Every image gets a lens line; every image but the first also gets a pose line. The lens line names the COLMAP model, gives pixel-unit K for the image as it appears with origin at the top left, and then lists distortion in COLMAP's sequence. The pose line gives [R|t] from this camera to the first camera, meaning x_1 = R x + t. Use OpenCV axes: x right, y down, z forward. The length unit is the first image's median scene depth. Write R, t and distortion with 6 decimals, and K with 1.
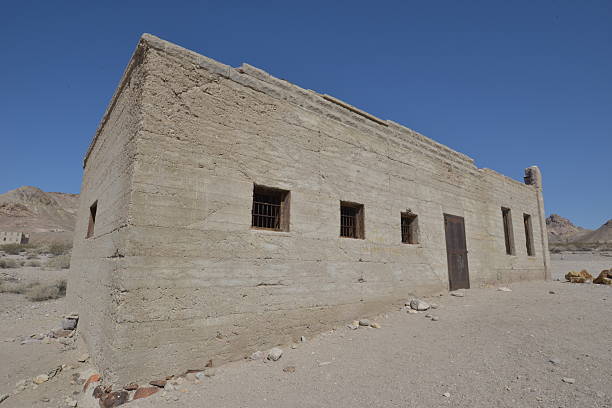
lens RADIAL K [[317.8, 0, 306.0], [0, 317.8, 204.0], [0, 0, 1]] dist [0.001910, -0.000043]
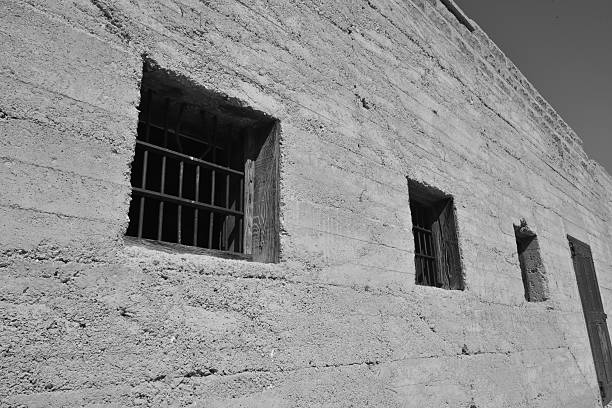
lens RADIAL K [[447.7, 0, 306.0], [0, 447.7, 204.0], [0, 0, 1]] dist [0.032737, 0.000309]
pose [[0.989994, 0.003056, 0.141073, -0.074459], [0.011588, 0.994627, -0.102870, 0.068837], [-0.140630, 0.103476, 0.984640, 0.541770]]
